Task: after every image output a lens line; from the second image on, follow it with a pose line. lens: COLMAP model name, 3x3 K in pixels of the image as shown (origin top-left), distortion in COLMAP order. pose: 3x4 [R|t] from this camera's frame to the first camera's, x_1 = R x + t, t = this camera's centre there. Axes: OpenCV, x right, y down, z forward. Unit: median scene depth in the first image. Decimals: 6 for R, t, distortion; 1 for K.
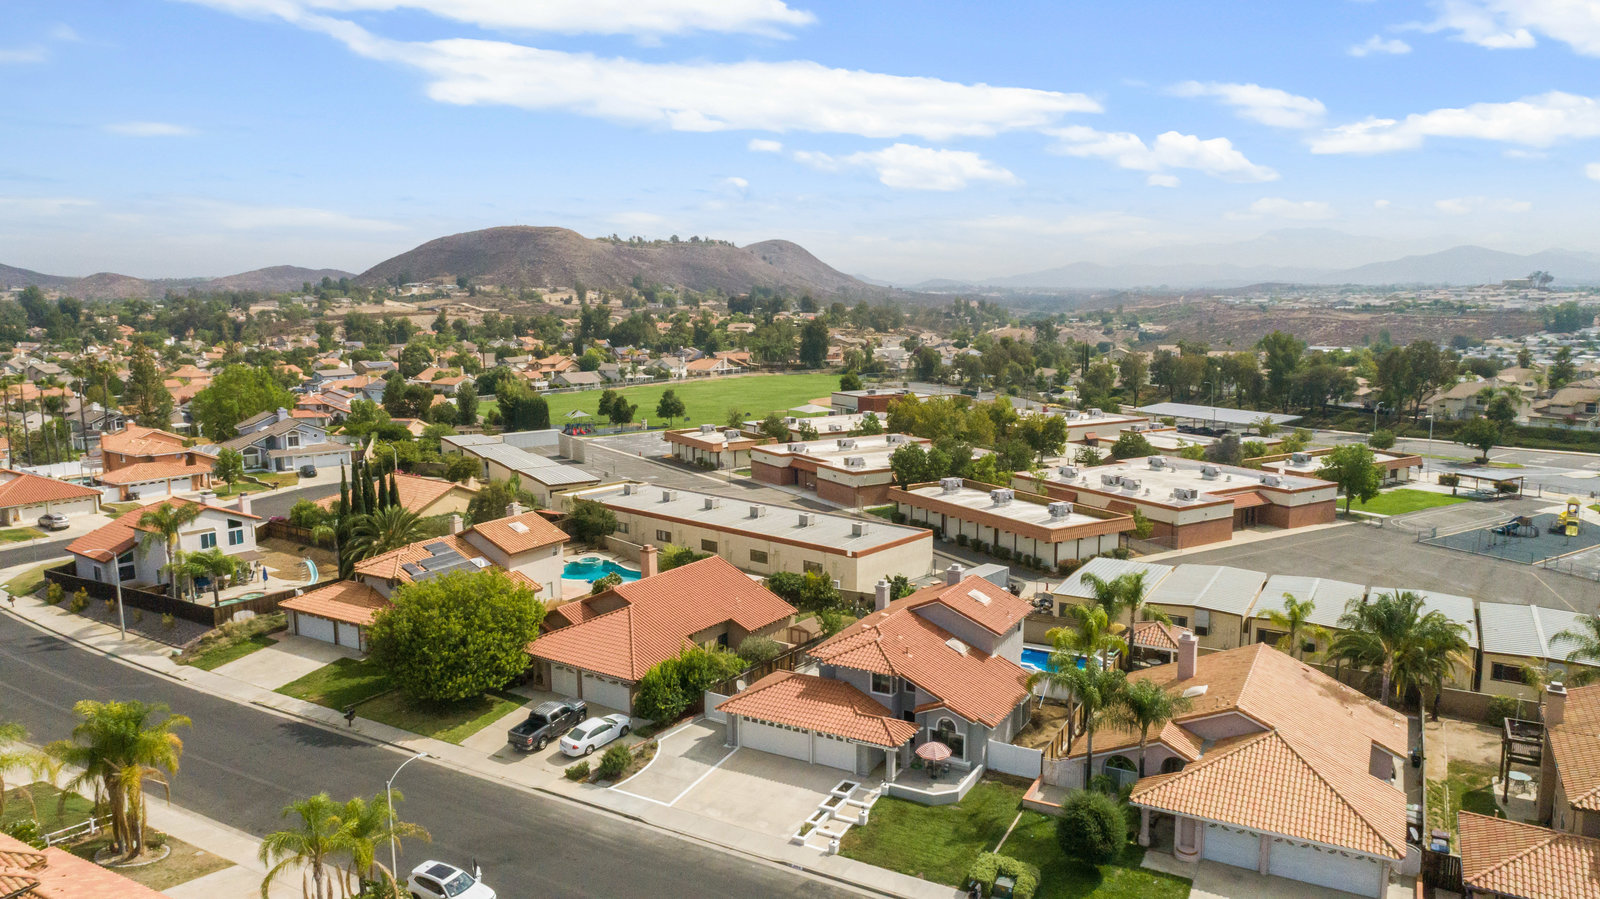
lens RADIAL K [[1110.8, 0, 799.4], [0, 1110.8, 450.4], [0, 0, 1]] dist [-0.003234, 0.007988]
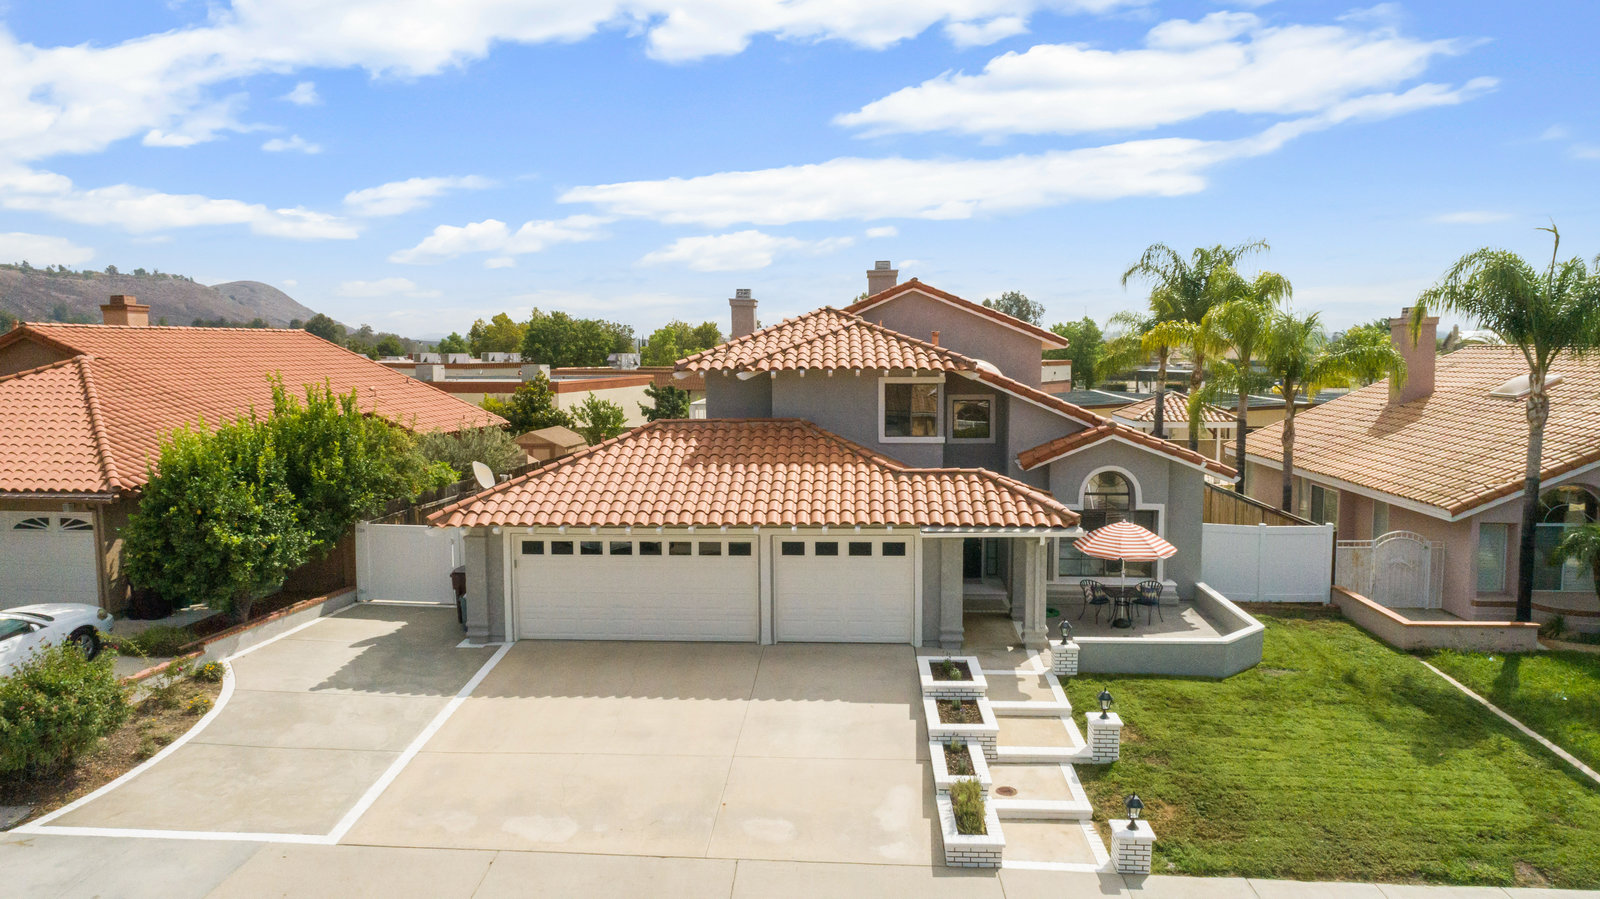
lens RADIAL K [[1110.8, 0, 799.9], [0, 1110.8, 449.6], [0, 0, 1]] dist [-0.003234, 0.007988]
pose [[0.903832, -0.044302, 0.425589, -0.111822], [0.067833, 0.996883, -0.040287, 0.229445], [-0.422477, 0.065282, 0.904020, 0.670465]]
